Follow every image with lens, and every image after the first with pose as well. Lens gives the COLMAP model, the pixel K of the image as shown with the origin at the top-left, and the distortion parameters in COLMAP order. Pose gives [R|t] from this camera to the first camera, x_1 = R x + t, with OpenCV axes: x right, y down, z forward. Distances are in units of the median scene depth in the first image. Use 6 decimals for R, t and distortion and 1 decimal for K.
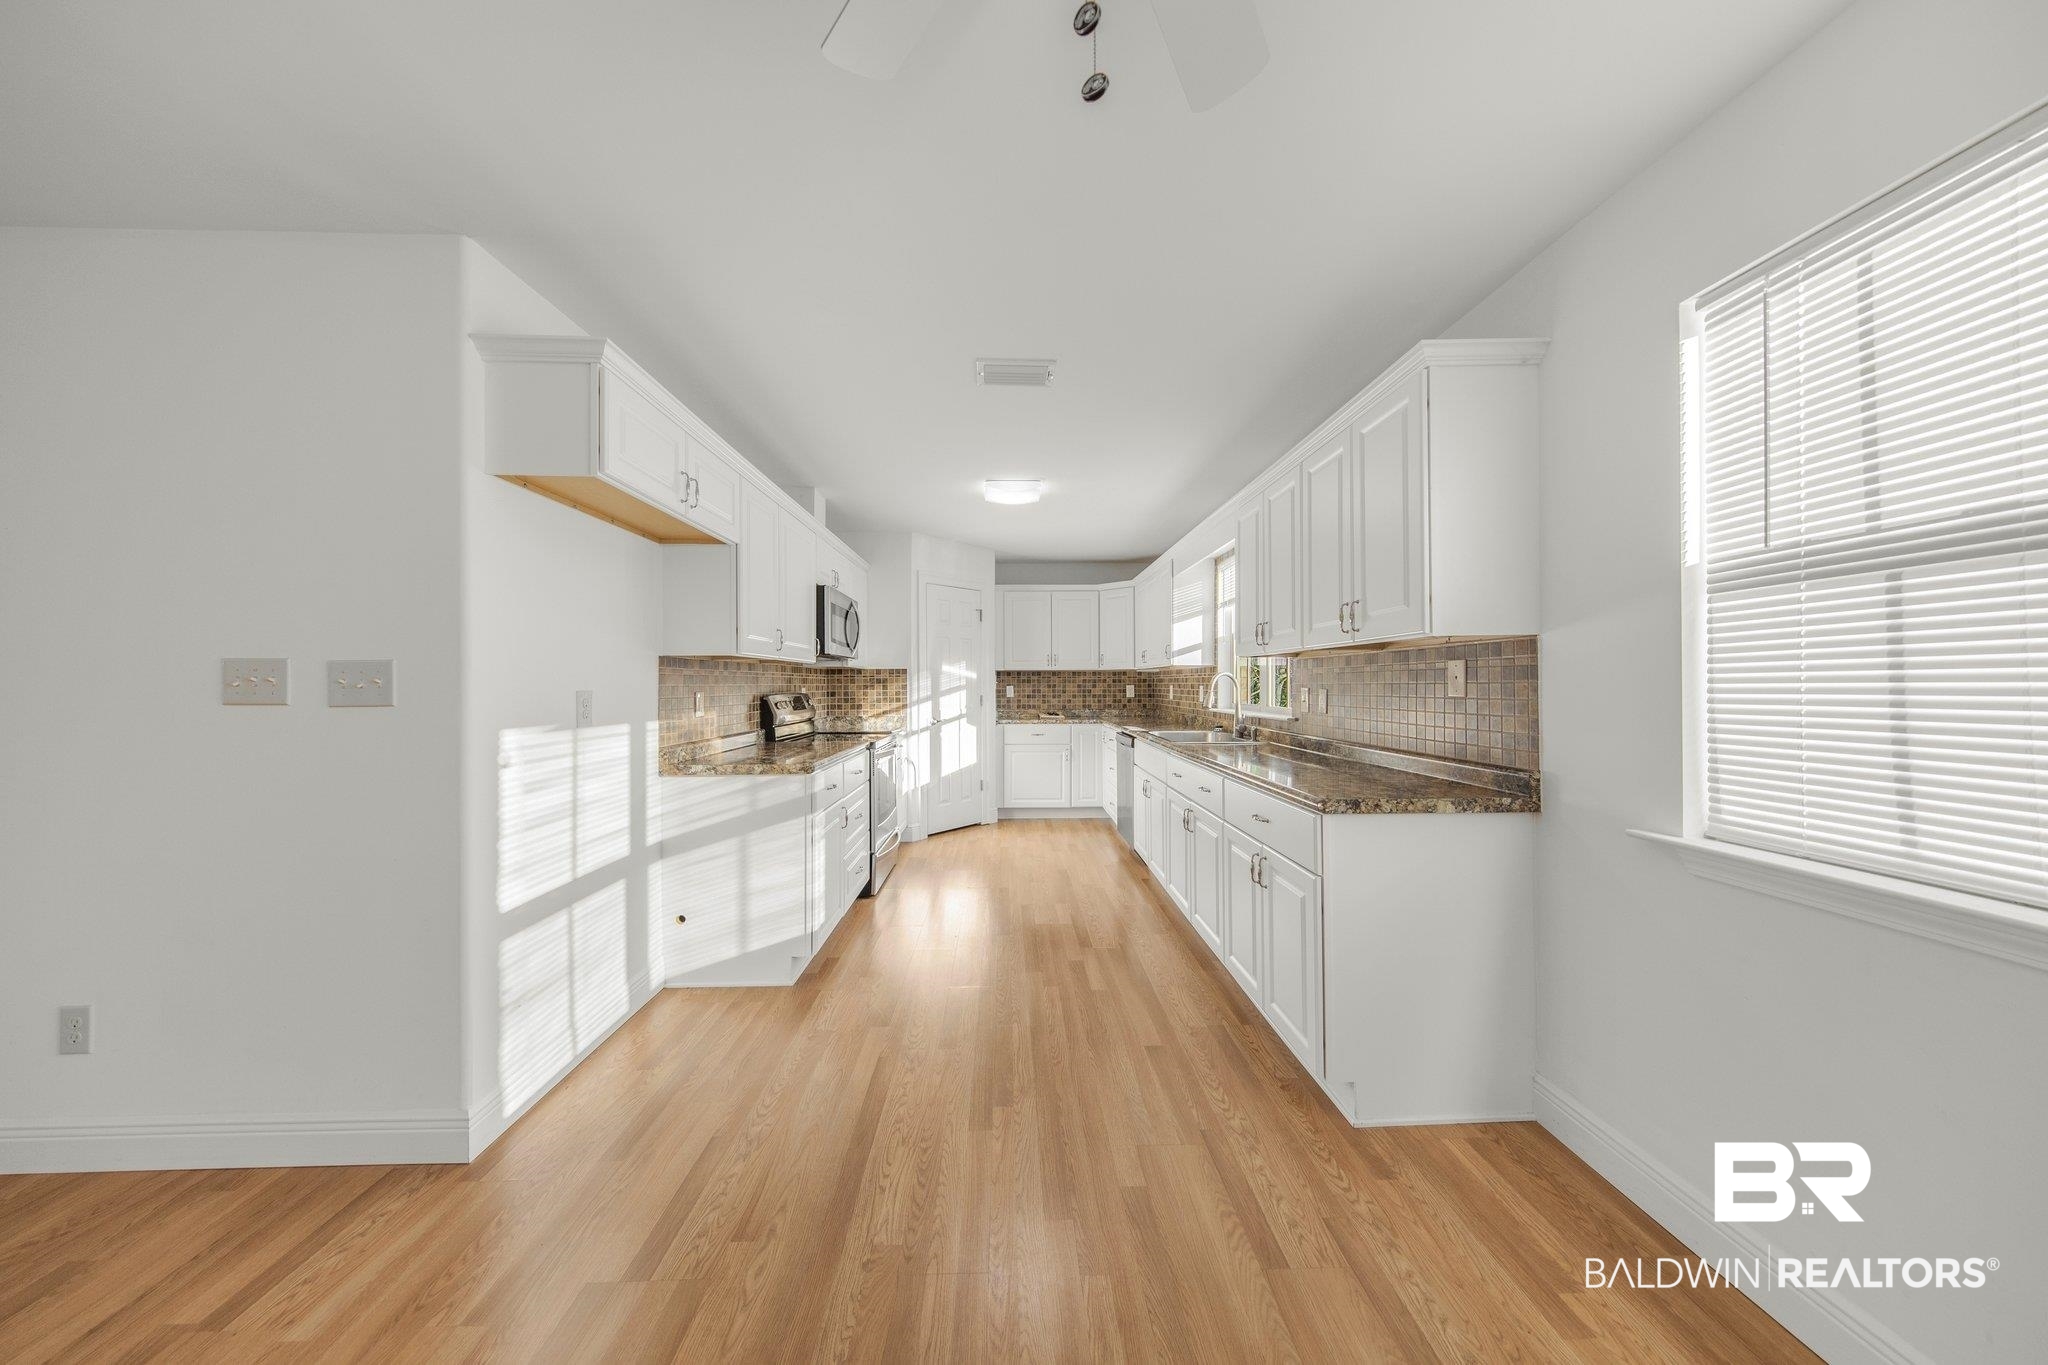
lens RADIAL K [[646.3, 0, 1028.8], [0, 646.3, 680.2], [0, 0, 1]] dist [0.000535, -0.000165]
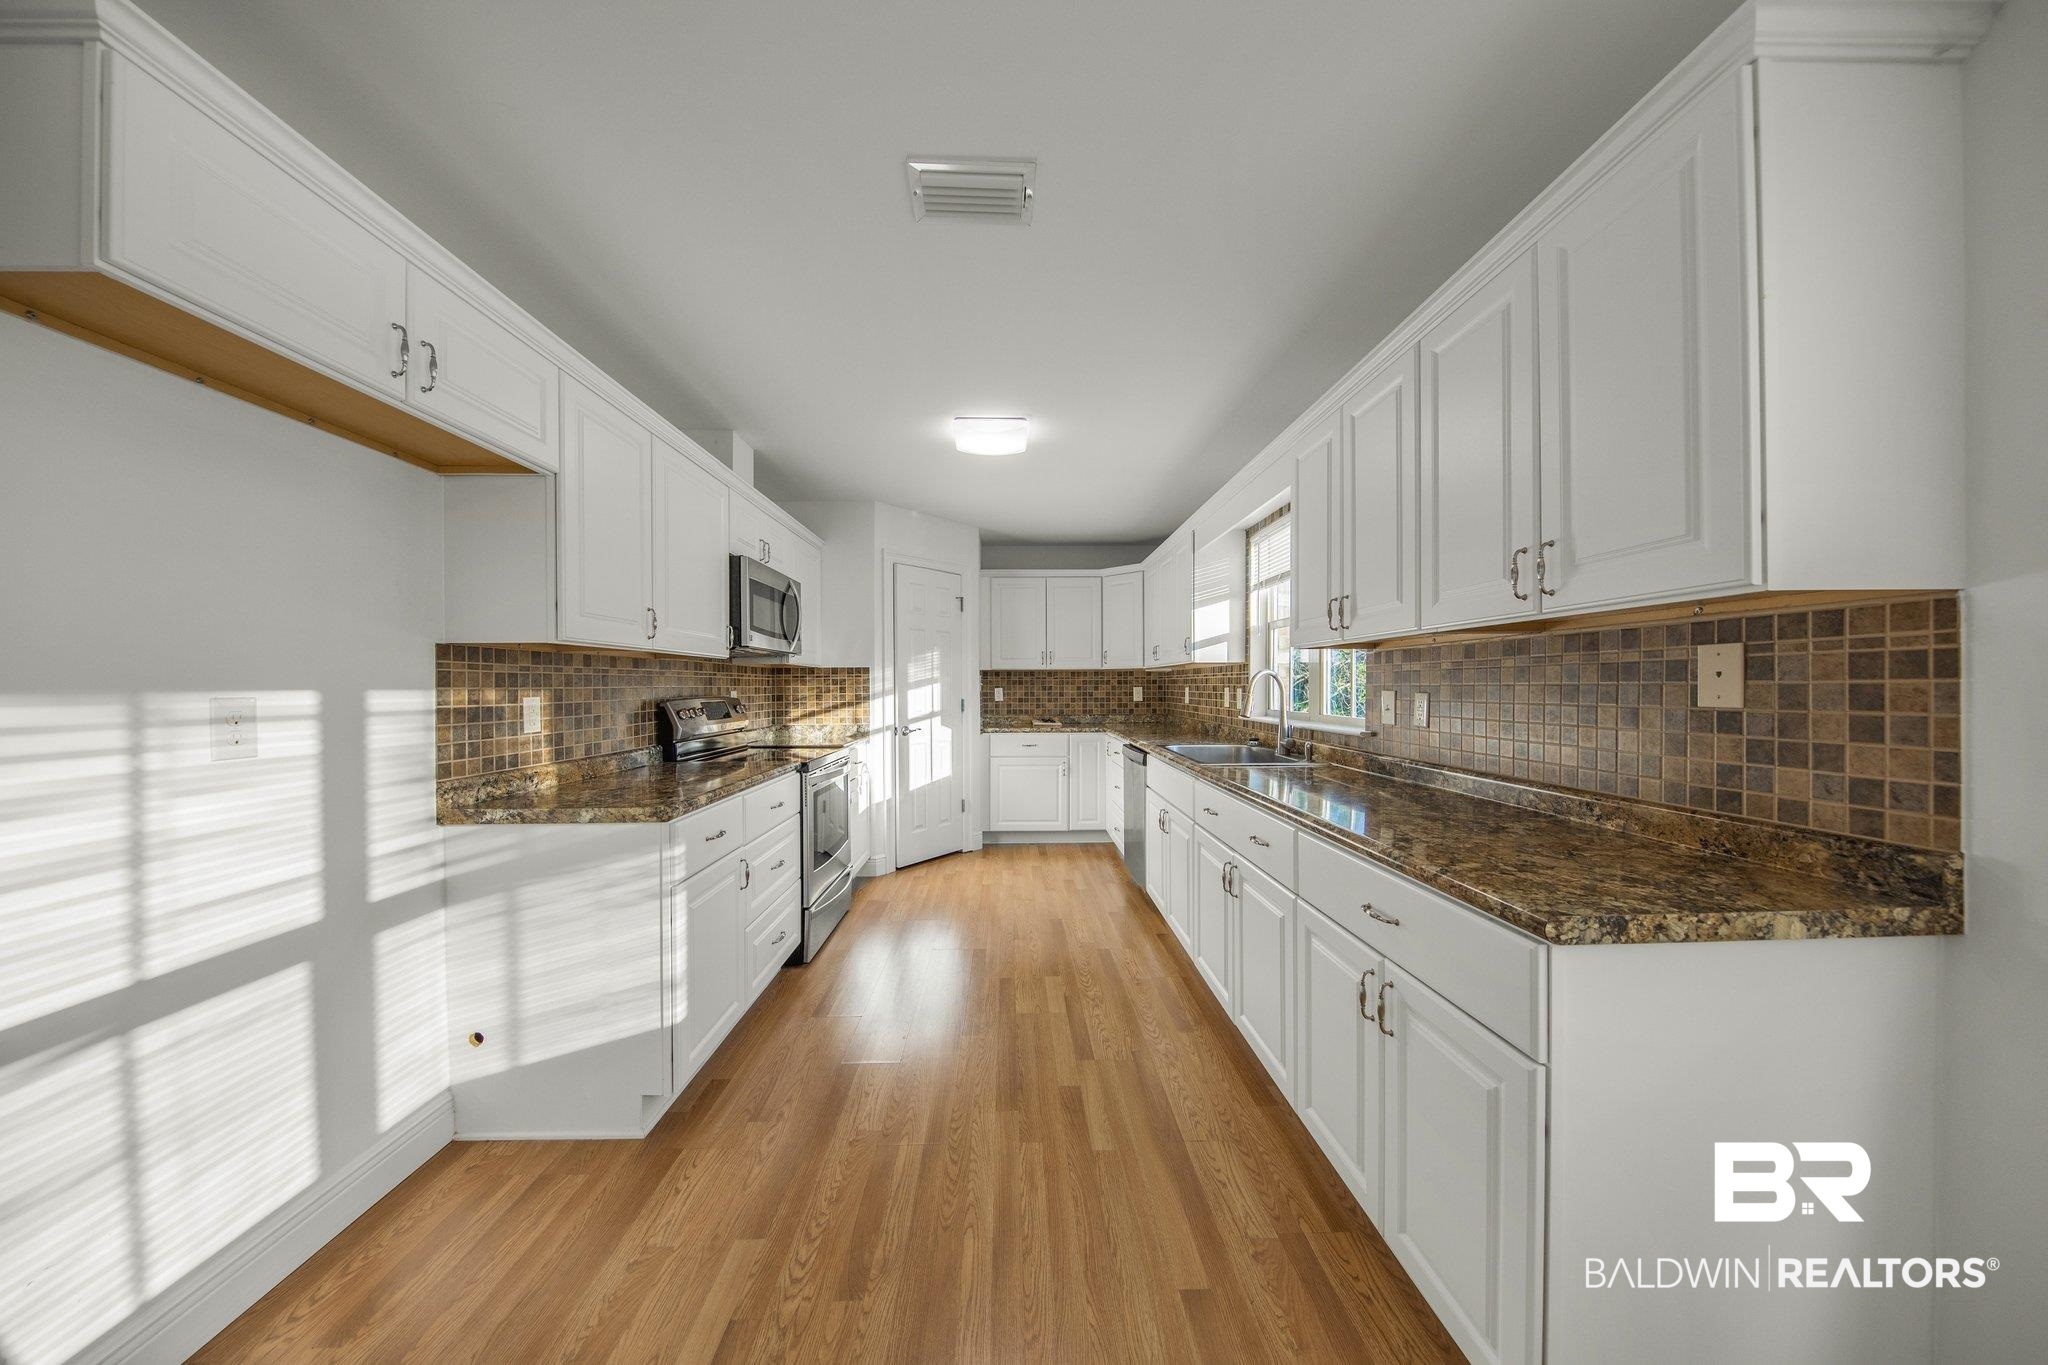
lens RADIAL K [[646.3, 0, 1027.1], [0, 646.3, 690.4], [0, 0, 1]] dist [0.000535, -0.000165]
pose [[0.999984, -0.000482, -0.005655, 0.030532], [0.000557, 0.999911, 0.013359, 0.001659], [0.005649, -0.013362, 0.999895, 0.308029]]
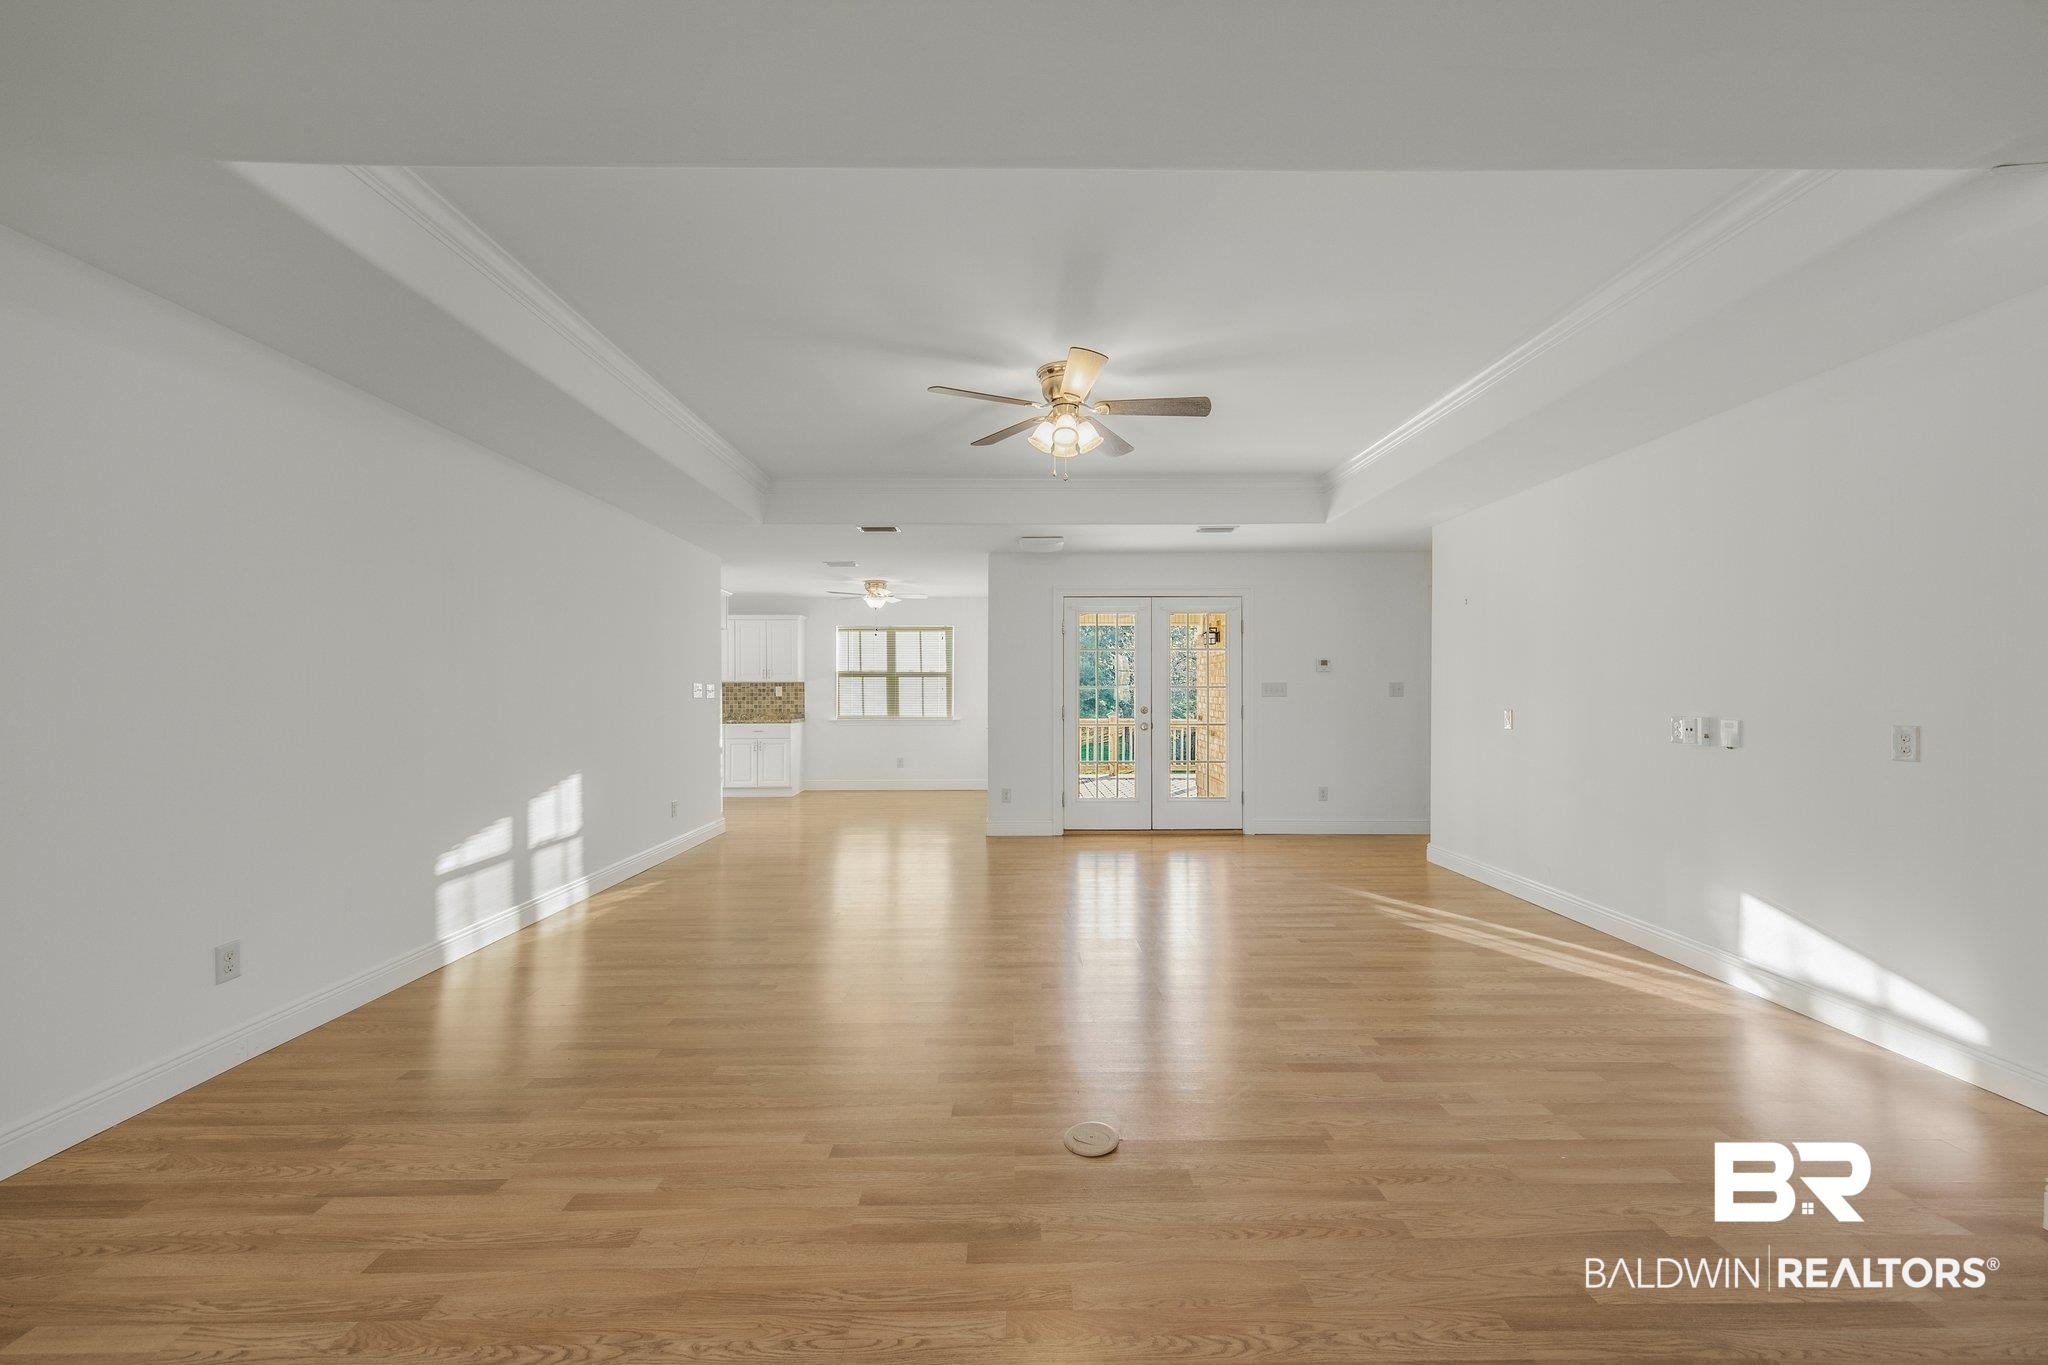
lens RADIAL K [[828.3, 0, 1039.8], [0, 828.3, 685.4], [0, 0, 1]] dist [0.000677, -0.000023]
pose [[0.015163, 0.028265, 0.999485, -3.088505], [0.000569, 0.999600, -0.028277, 0.073932], [-0.999885, 0.000998, 0.015141, -0.446925]]
